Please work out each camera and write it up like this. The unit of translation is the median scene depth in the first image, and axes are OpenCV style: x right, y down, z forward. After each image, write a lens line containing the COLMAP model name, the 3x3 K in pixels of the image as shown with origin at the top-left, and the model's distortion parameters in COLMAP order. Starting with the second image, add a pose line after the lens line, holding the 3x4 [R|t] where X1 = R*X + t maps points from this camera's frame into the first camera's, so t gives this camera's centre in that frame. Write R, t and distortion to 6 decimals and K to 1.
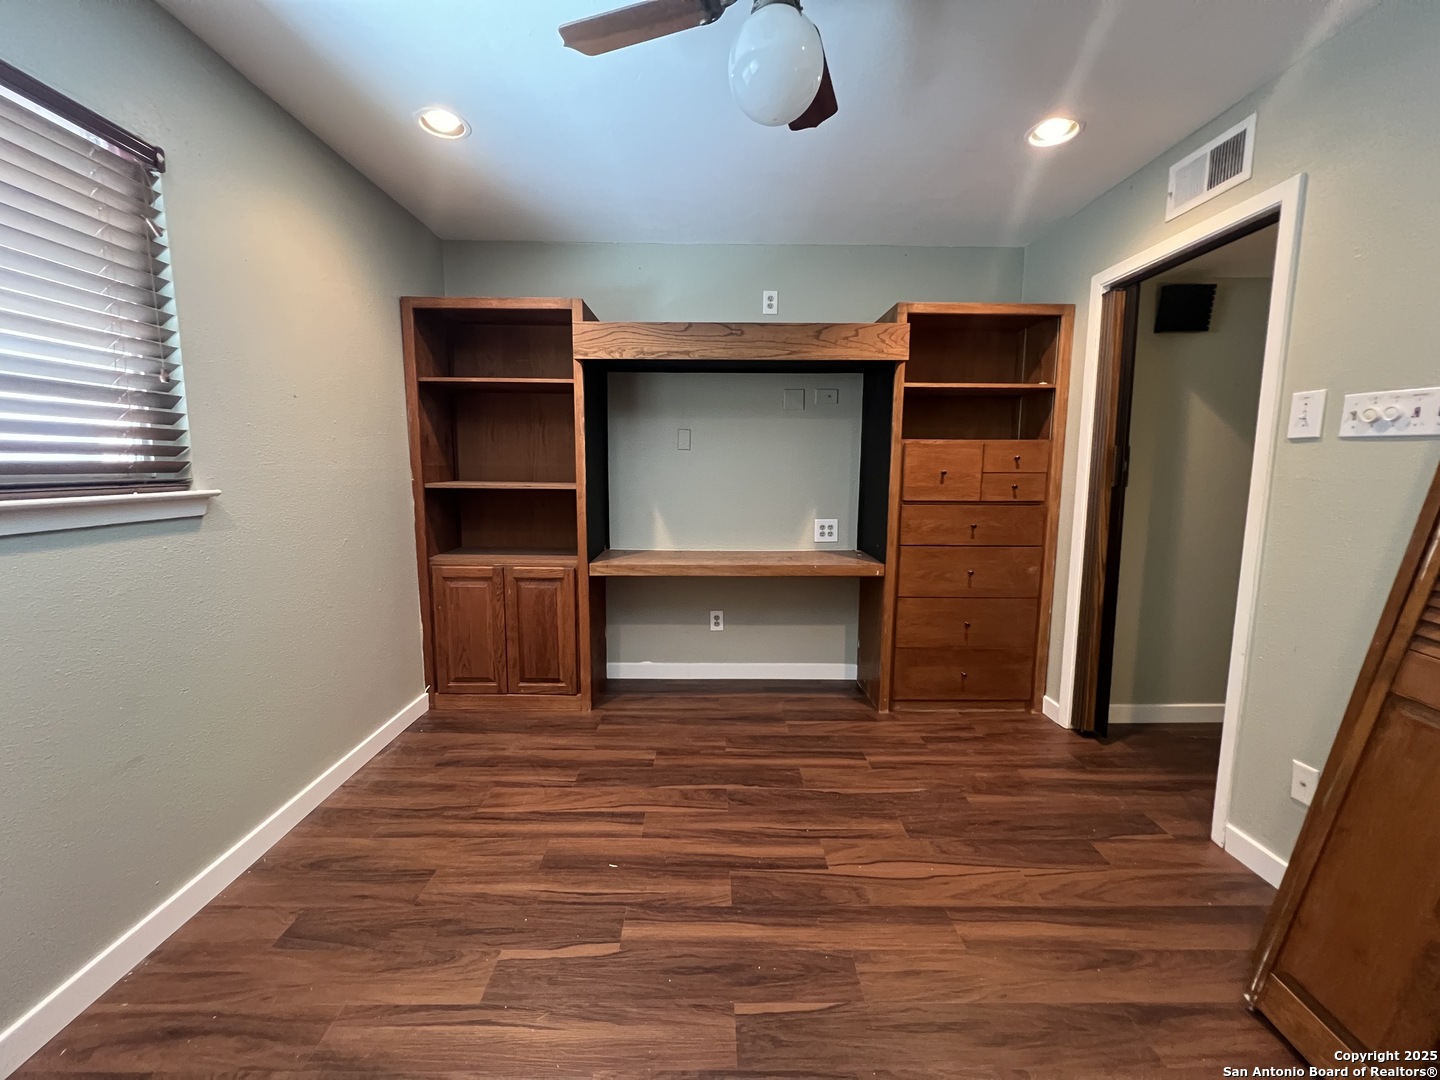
lens RADIAL K [[575.9, 0, 716.2], [0, 575.9, 537.2], [0, 0, 1]] dist [-0.001376, 0.000229]
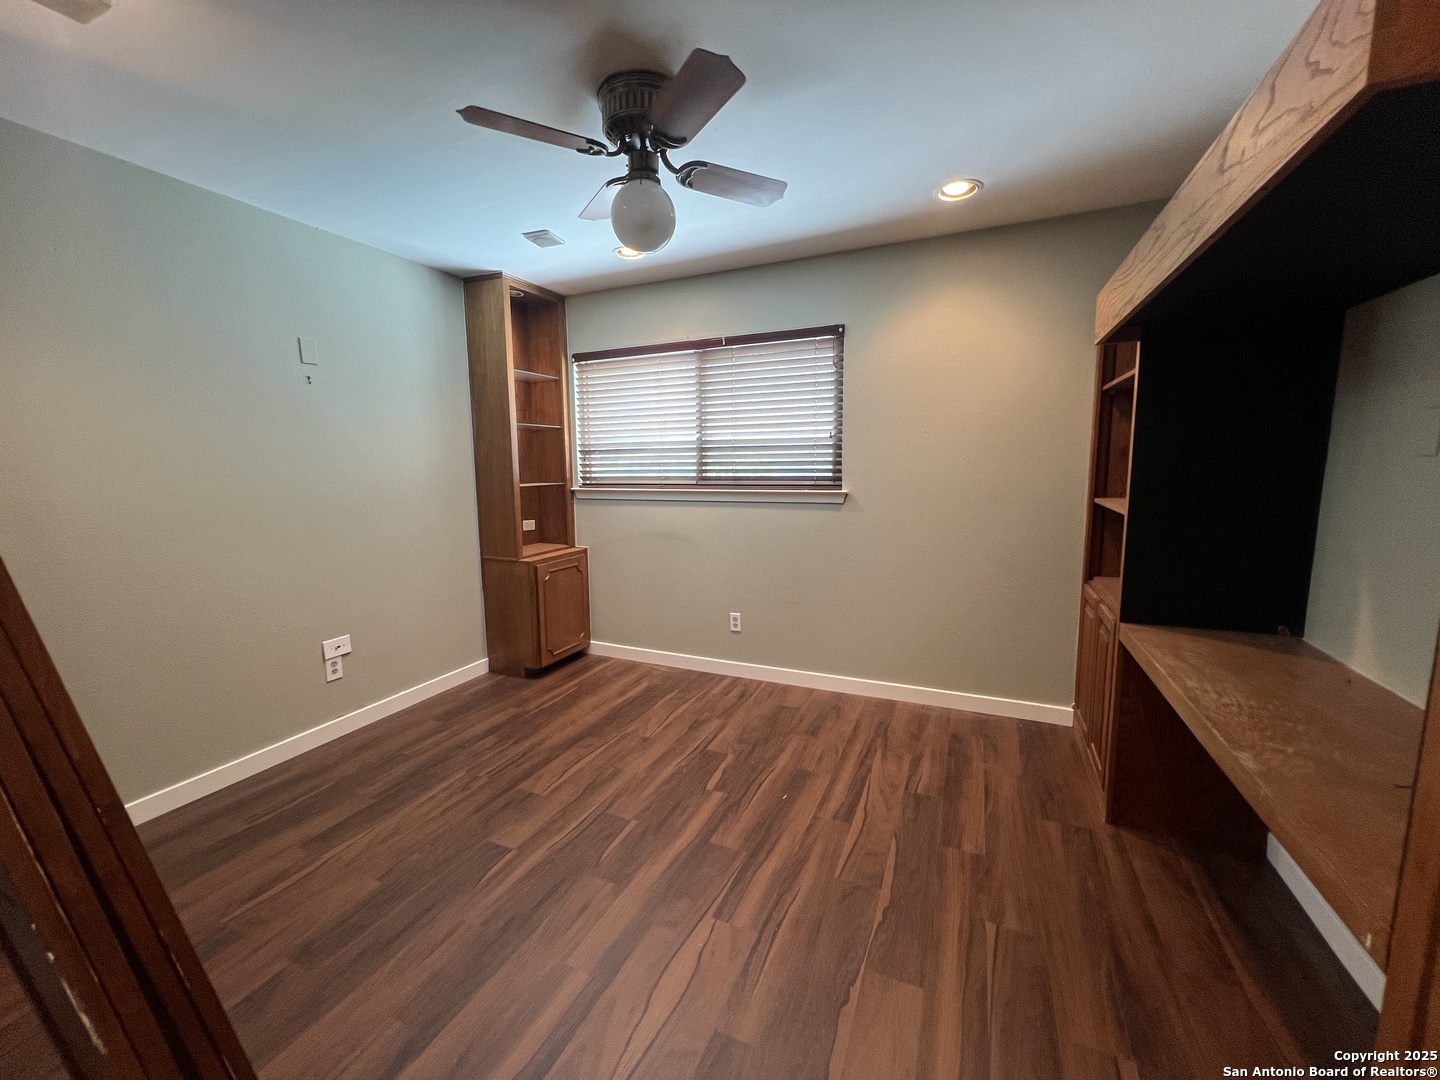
lens RADIAL K [[575.9, 0, 716.2], [0, 575.9, 537.2], [0, 0, 1]] dist [-0.001376, 0.000229]
pose [[-0.416727, 0.118164, -0.901319, 0.676870], [-0.103657, 0.978871, 0.176257, -0.143449], [0.903103, 0.166879, -0.395673, 0.887637]]
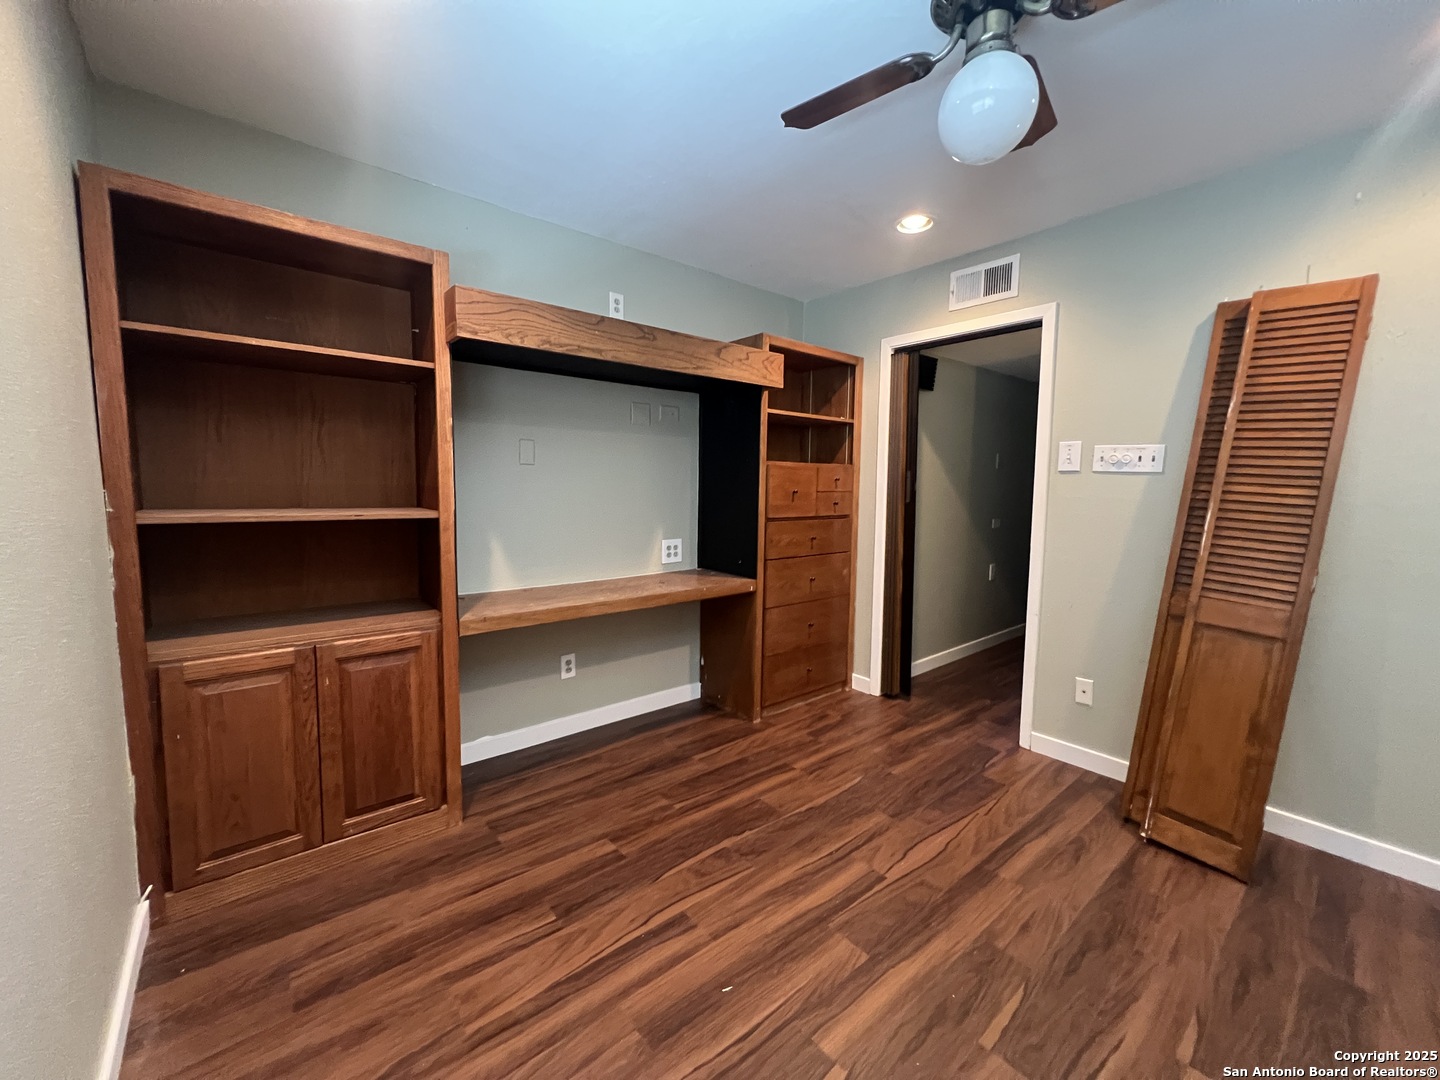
lens RADIAL K [[575.9, 0, 716.2], [0, 575.9, 537.2], [0, 0, 1]] dist [-0.001376, 0.000229]
pose [[0.774037, -0.054803, 0.630764, -0.460116], [0.069797, 0.997561, 0.001021, -0.039217], [-0.629281, 0.043235, 0.775974, 0.253362]]
